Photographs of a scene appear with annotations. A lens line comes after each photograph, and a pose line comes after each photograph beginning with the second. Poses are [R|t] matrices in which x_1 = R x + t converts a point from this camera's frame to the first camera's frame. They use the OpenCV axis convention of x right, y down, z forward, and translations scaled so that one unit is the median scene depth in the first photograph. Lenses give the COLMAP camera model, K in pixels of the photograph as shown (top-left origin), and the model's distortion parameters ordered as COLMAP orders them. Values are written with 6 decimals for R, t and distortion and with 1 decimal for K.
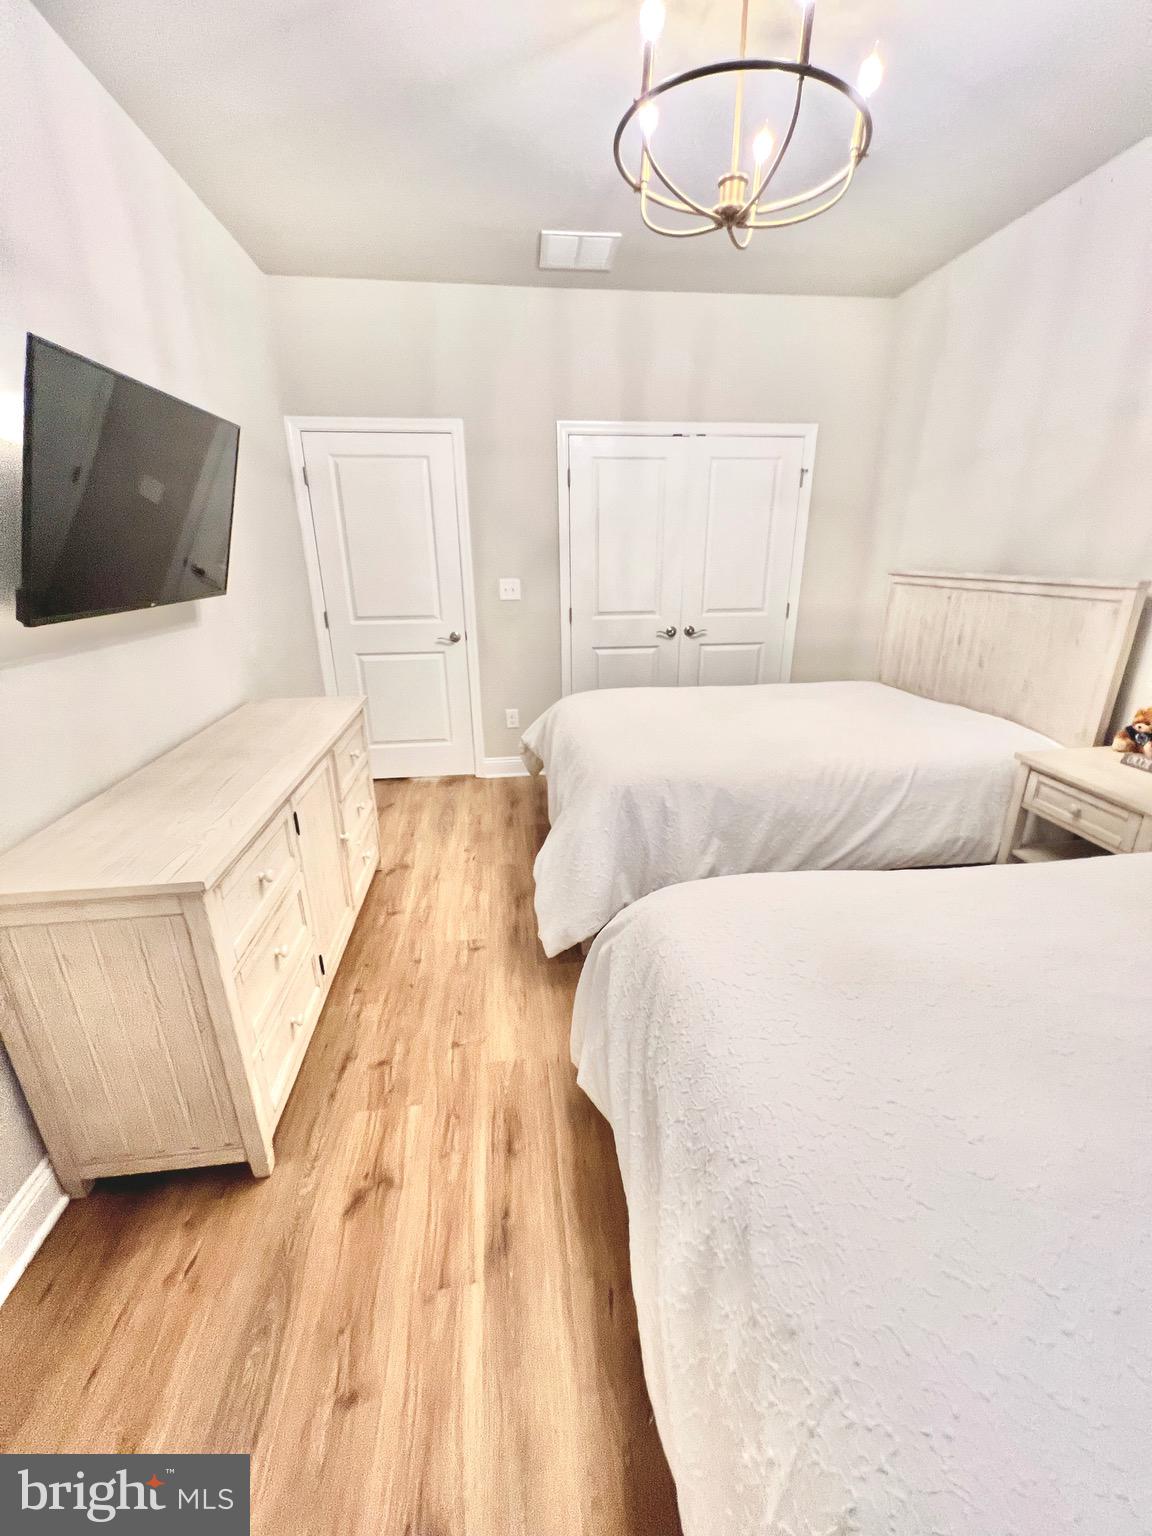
lens RADIAL K [[616.1, 0, 576.0], [0, 616.1, 767.0], [0, 0, 1]] dist [0.003675, 0.000054]
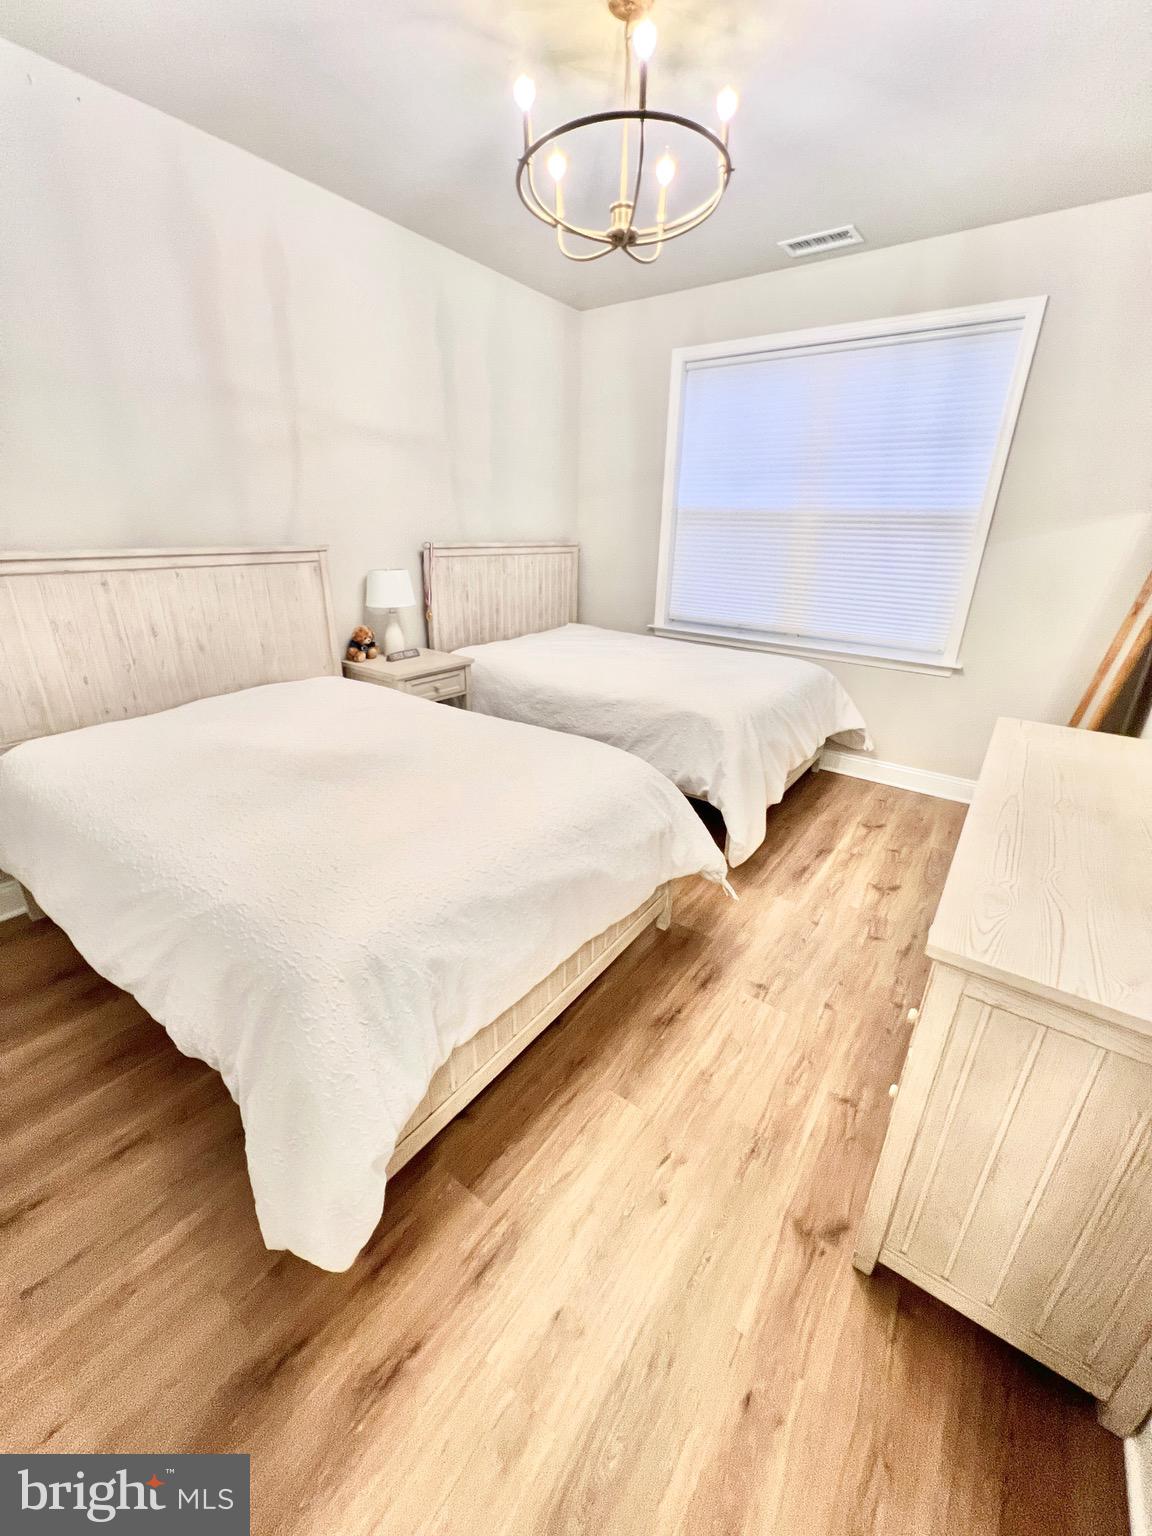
lens RADIAL K [[616.1, 0, 575.3], [0, 616.1, 767.4], [0, 0, 1]] dist [0.003675, 0.000054]
pose [[-0.731816, -0.265677, 0.627584, -0.443511], [0.211694, 0.786708, 0.579893, -0.529390], [-0.647790, 0.557231, -0.519483, 1.463457]]
